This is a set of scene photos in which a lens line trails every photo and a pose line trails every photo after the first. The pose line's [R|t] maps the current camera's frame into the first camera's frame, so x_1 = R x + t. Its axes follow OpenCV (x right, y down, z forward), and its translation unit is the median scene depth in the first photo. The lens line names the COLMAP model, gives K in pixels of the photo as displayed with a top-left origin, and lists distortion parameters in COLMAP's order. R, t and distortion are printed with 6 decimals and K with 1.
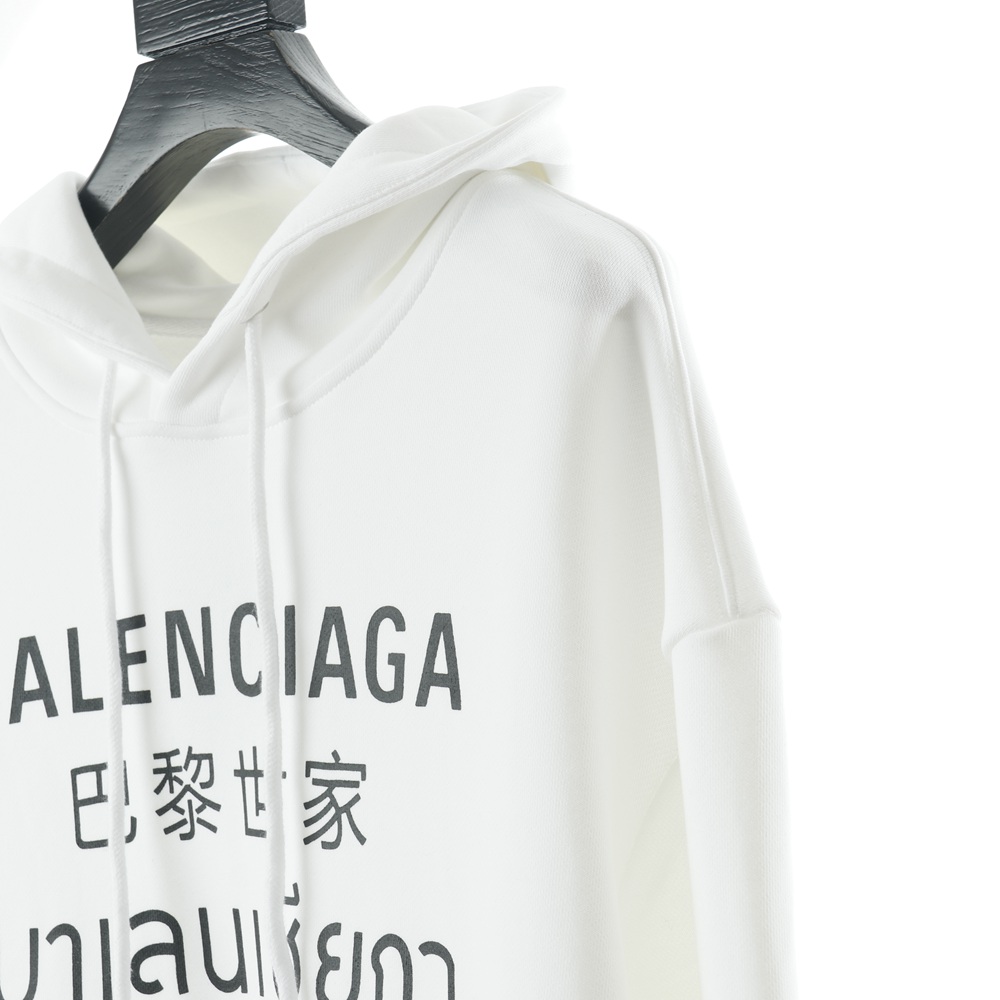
lens RADIAL K [[2345.6, 0, 500.1], [0, 2345.6, 499.9], [0, 0, 1]] dist [0.007051, 0.000000]
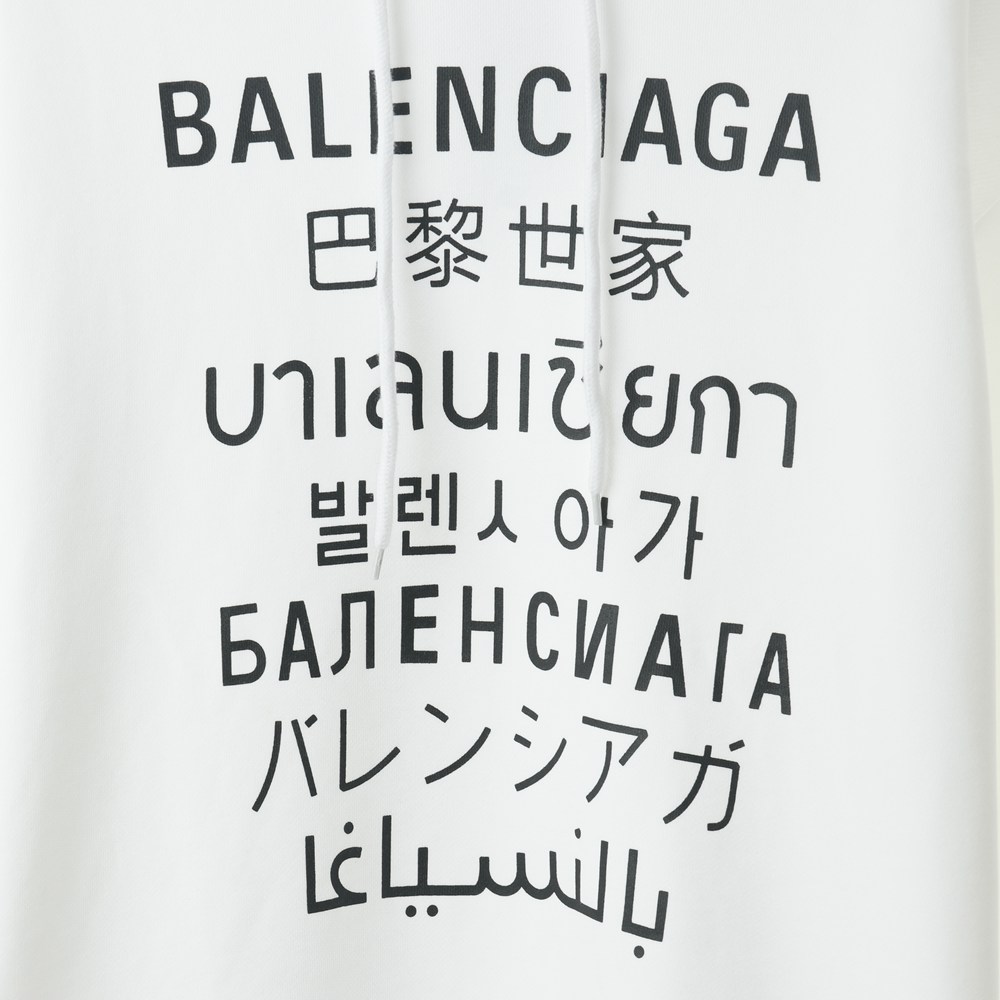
lens RADIAL K [[2620.7, 0, 499.8], [0, 2620.7, 499.9], [0, 0, 1]] dist [0.208924, 0.000000]
pose [[0.905304, 0.028111, 0.423833, -0.614273], [-0.104909, 0.981693, 0.158974, 0.048086], [-0.411605, -0.188383, 0.891680, -0.090440]]
